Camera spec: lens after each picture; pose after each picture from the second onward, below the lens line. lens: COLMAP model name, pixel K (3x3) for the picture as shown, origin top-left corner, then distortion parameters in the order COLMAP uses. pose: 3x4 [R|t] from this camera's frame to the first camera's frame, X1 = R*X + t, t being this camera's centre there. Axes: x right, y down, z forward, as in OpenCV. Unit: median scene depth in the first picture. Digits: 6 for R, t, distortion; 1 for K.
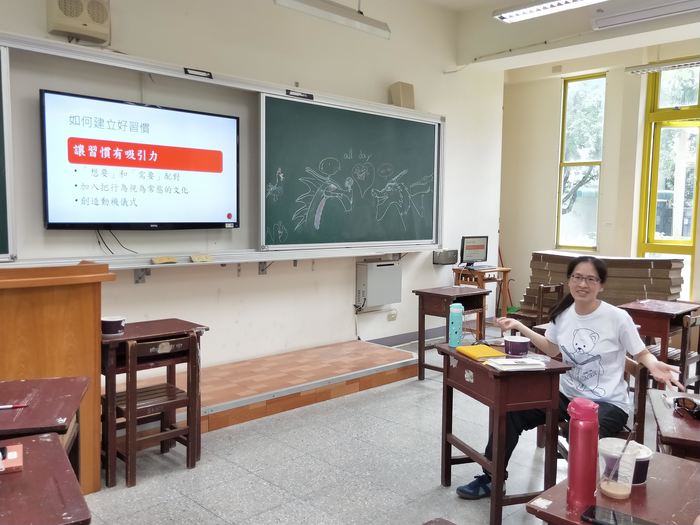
lens RADIAL K [[621.9, 0, 350.0], [0, 621.9, 262.5], [0, 0, 1]] dist [0.009252, 0.017749]
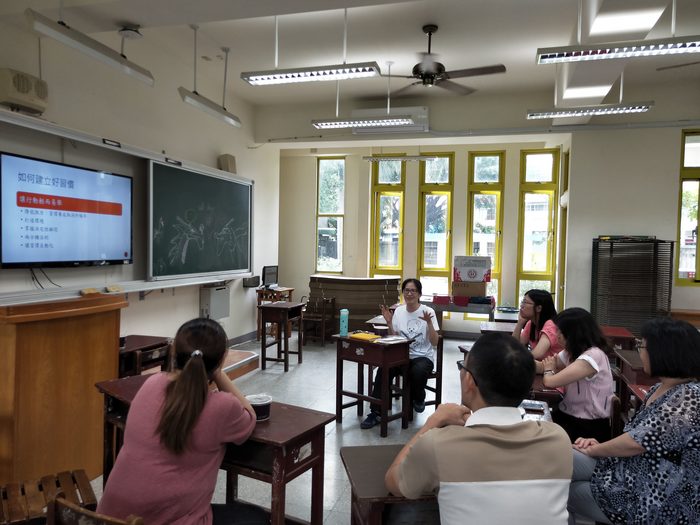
lens RADIAL K [[518.9, 0, 350.0], [0, 518.9, 262.5], [0, 0, 1]] dist [0.002499, 0.002419]
pose [[0.868596, -0.013629, 0.495334, -0.288712], [0.034588, 0.998851, -0.033169, -0.007073], [-0.494313, 0.045943, 0.868069, -0.122704]]
